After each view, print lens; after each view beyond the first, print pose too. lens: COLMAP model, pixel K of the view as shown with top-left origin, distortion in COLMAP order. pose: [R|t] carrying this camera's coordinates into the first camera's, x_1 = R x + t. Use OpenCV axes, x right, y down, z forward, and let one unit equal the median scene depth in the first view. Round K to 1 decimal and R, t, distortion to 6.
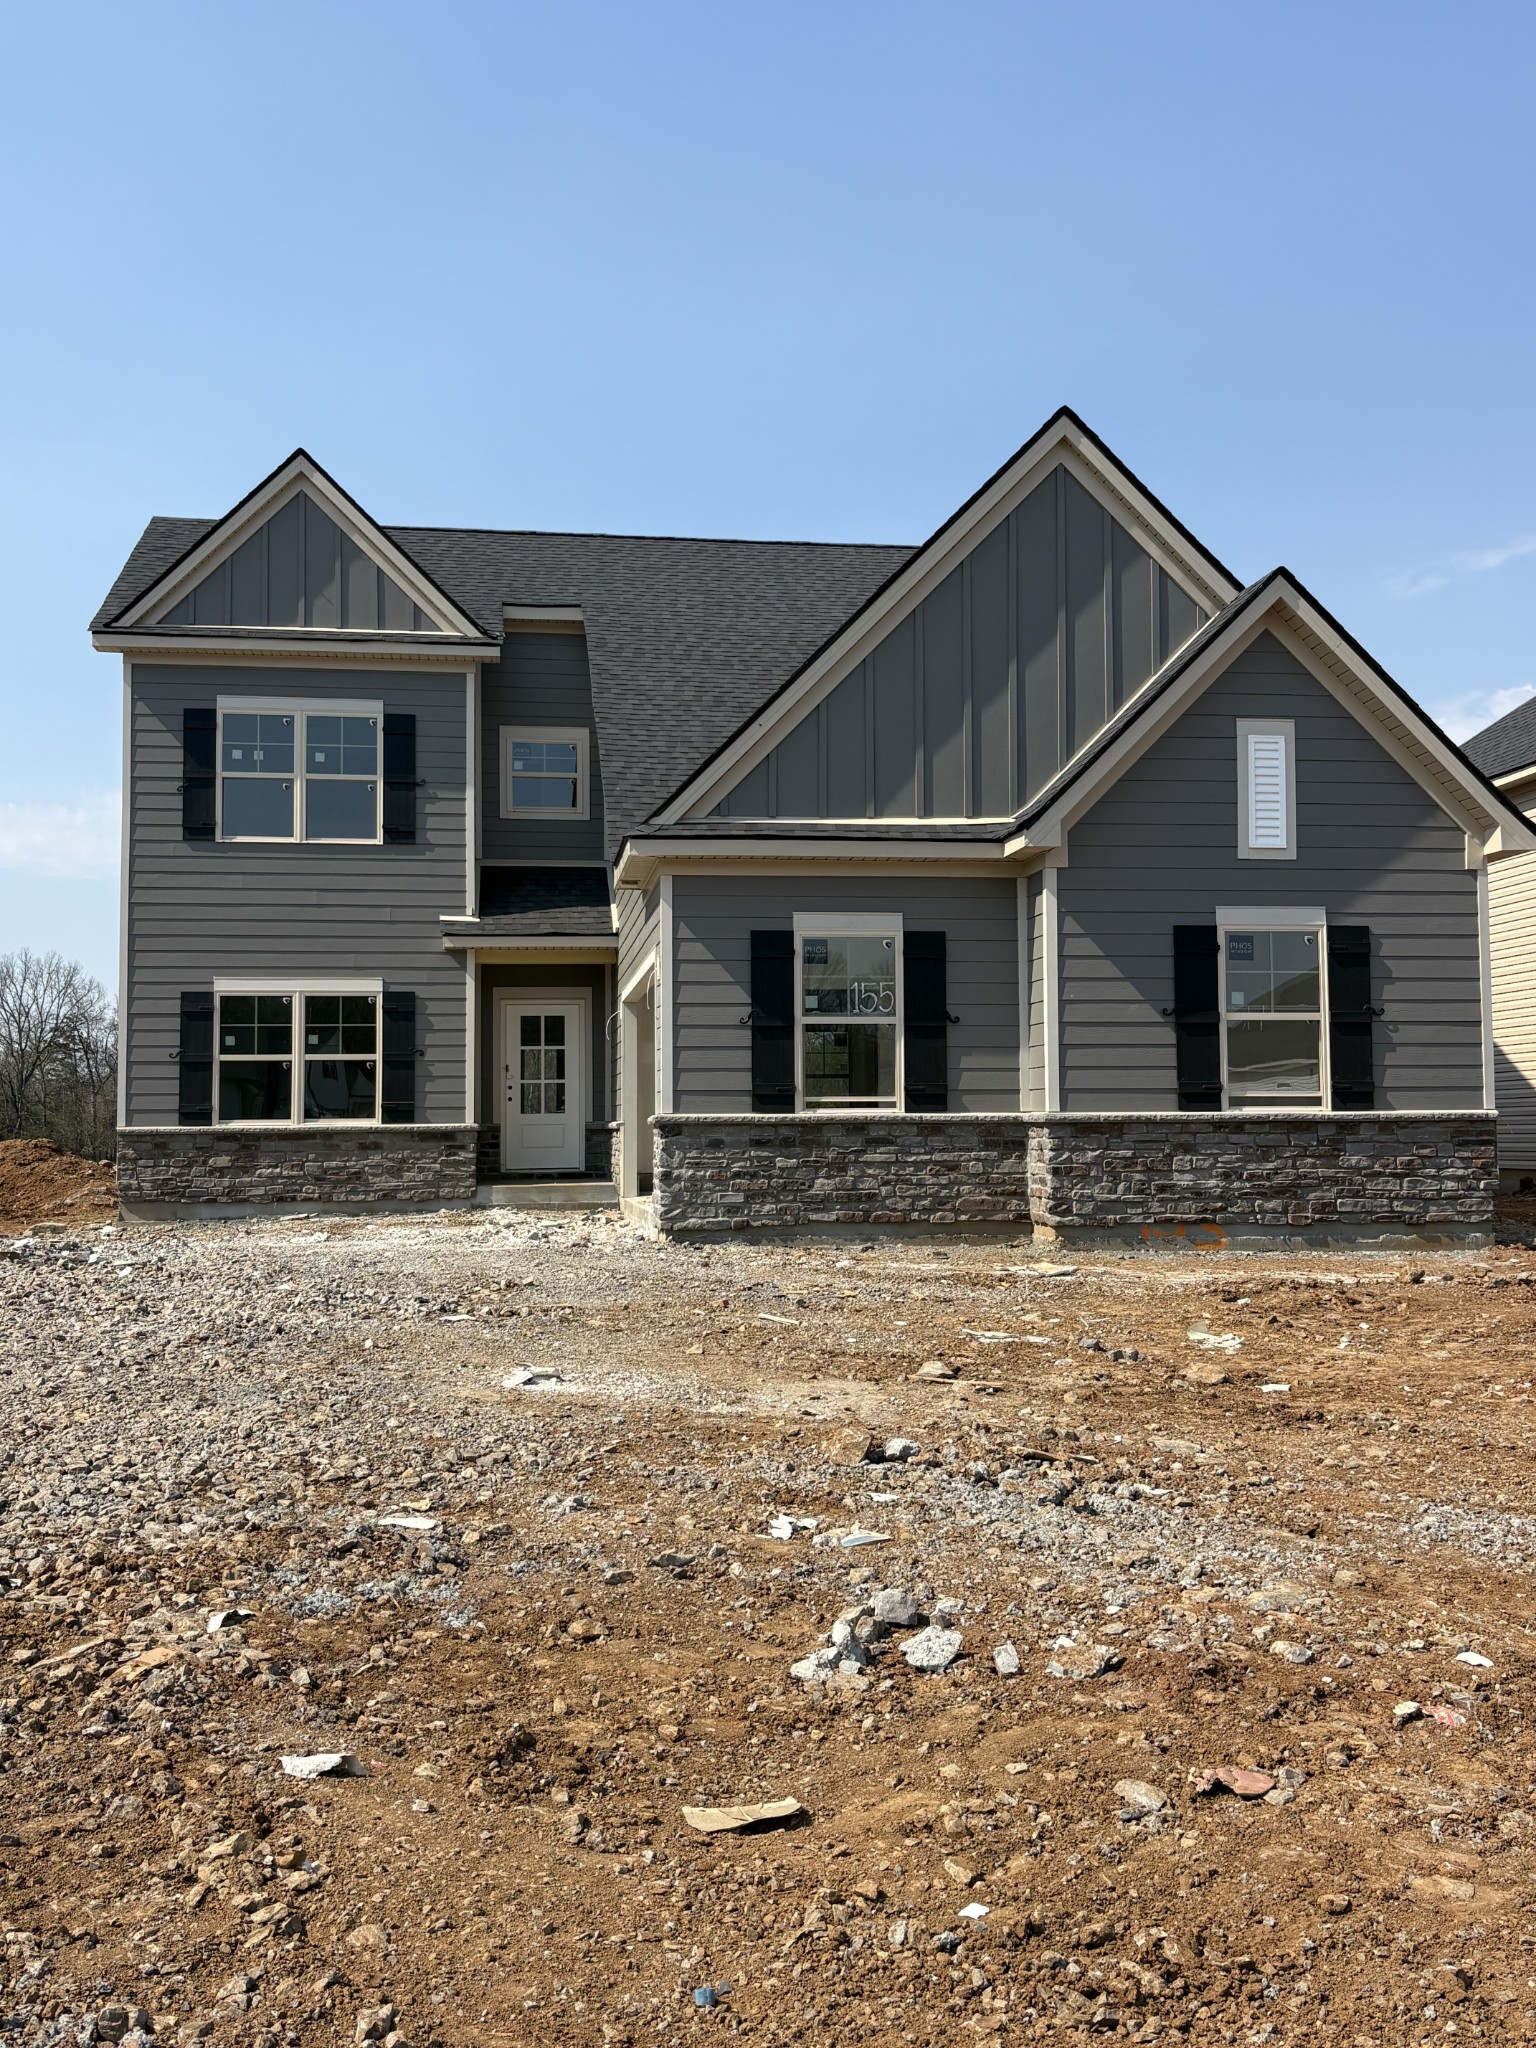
lens RADIAL K [[1292.8, 0, 767.8], [0, 1292.8, 989.2], [0, 0, 1]] dist [0.003582, 0.000132]
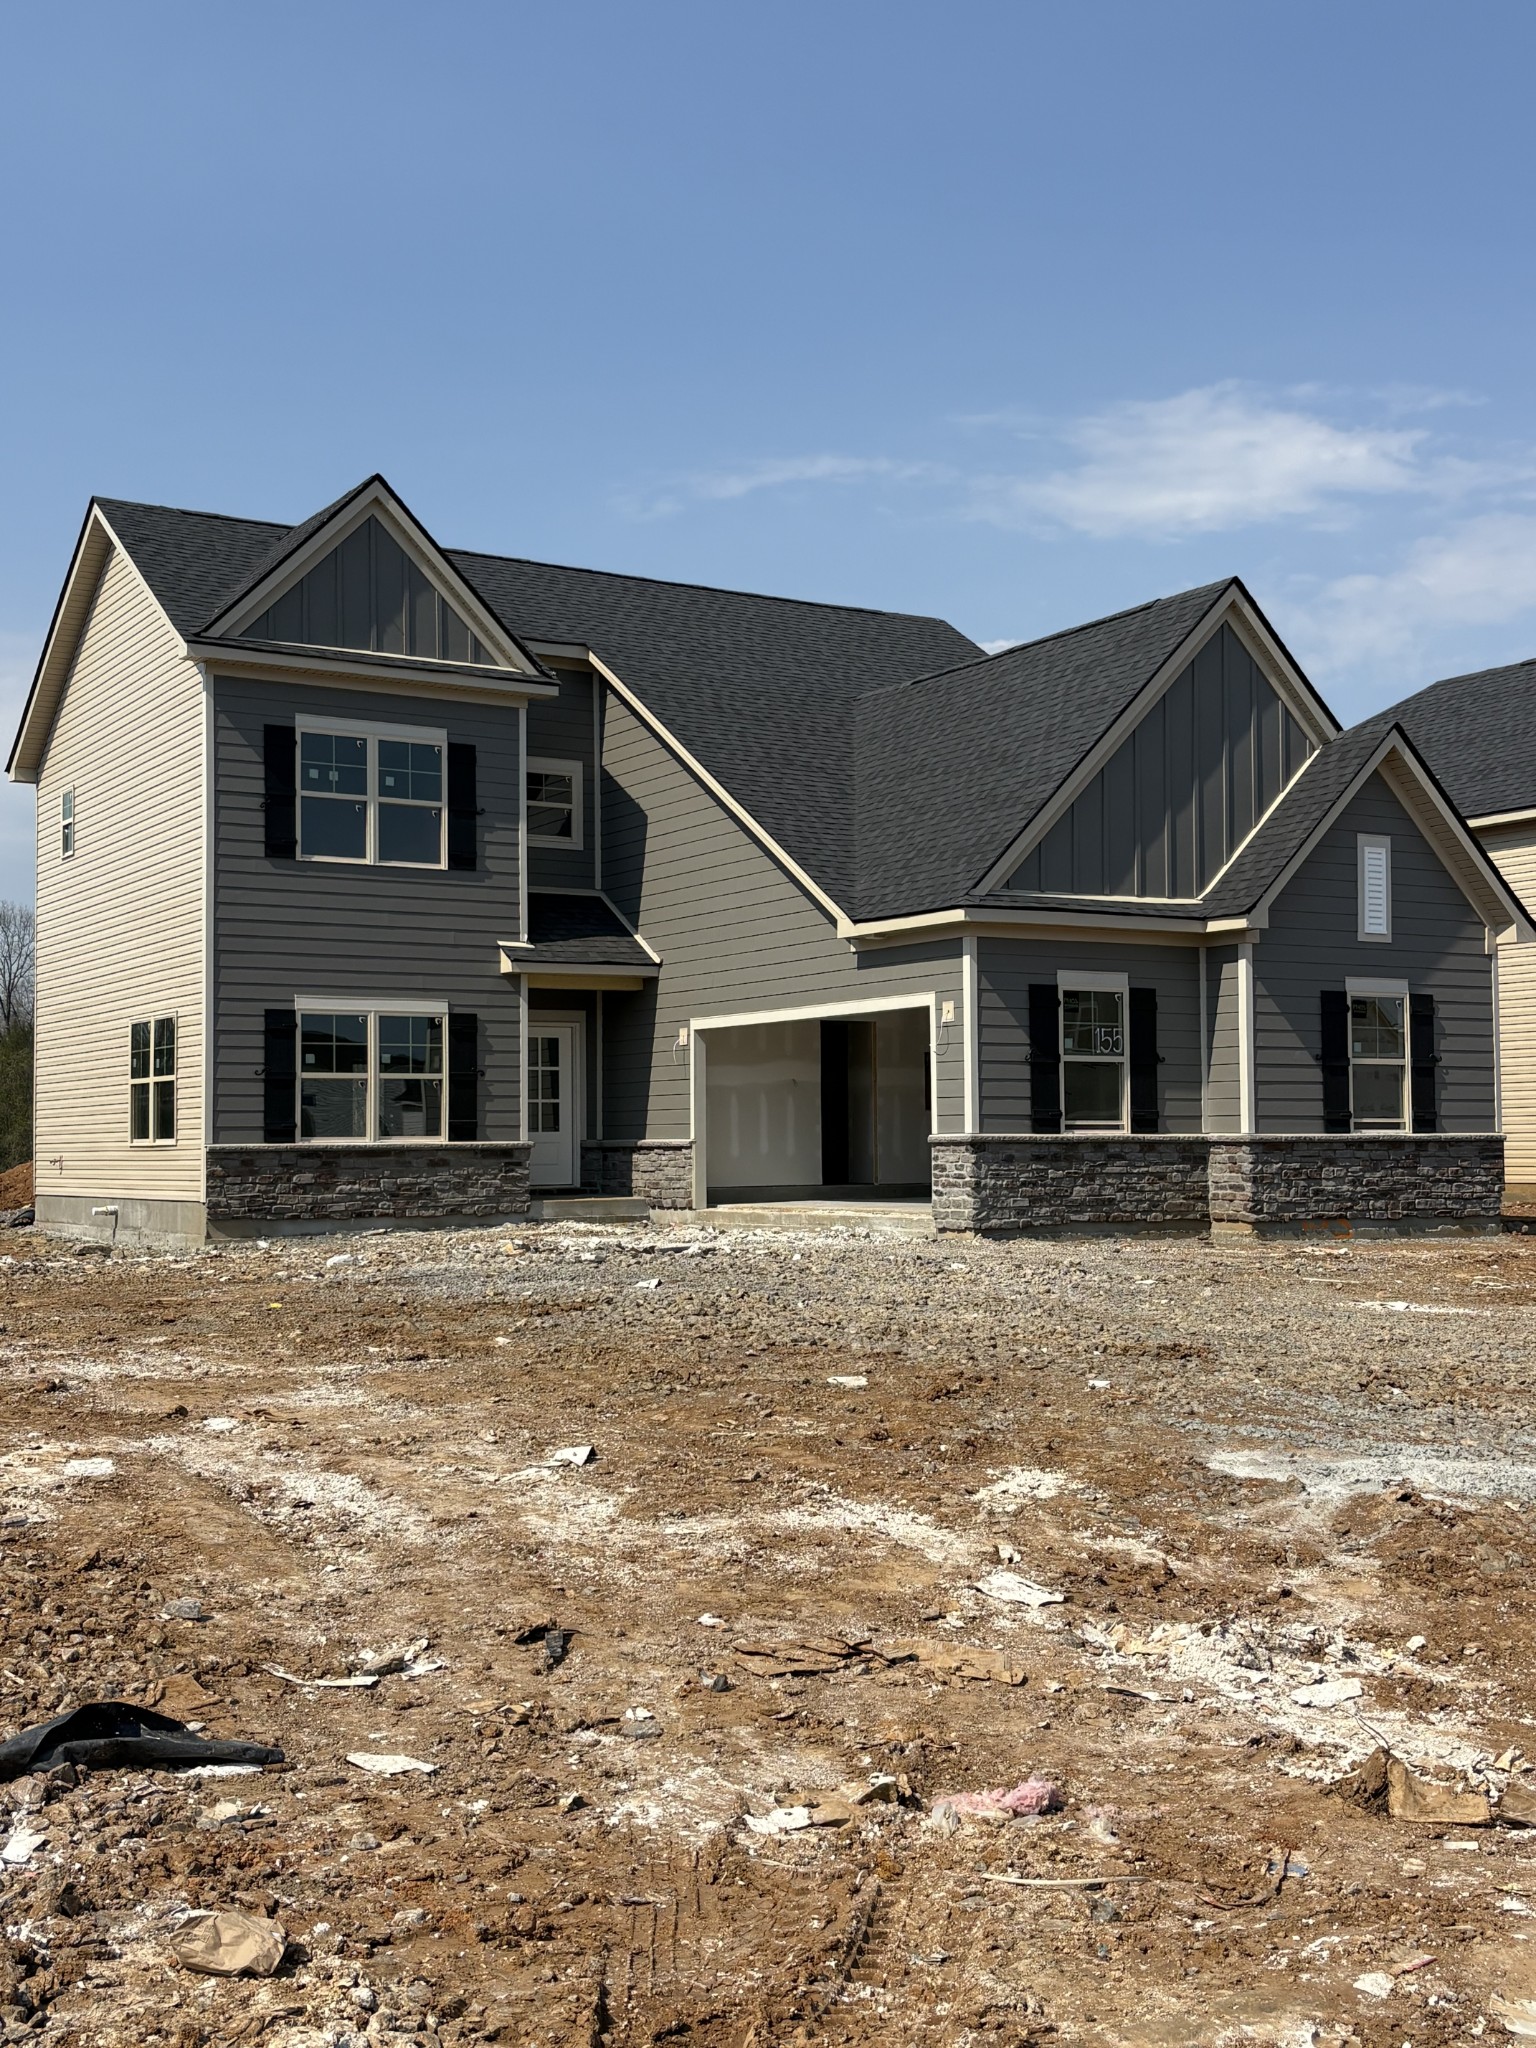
lens RADIAL K [[1317.2, 0, 757.6], [0, 1317.2, 1012.8], [0, 0, 1]] dist [0.000517, 0.003190]
pose [[0.965877, 0.027101, 0.257579, -0.349941], [-0.028665, 0.999586, 0.002319, -0.008446], [-0.257410, -0.009623, 0.966254, -0.082611]]
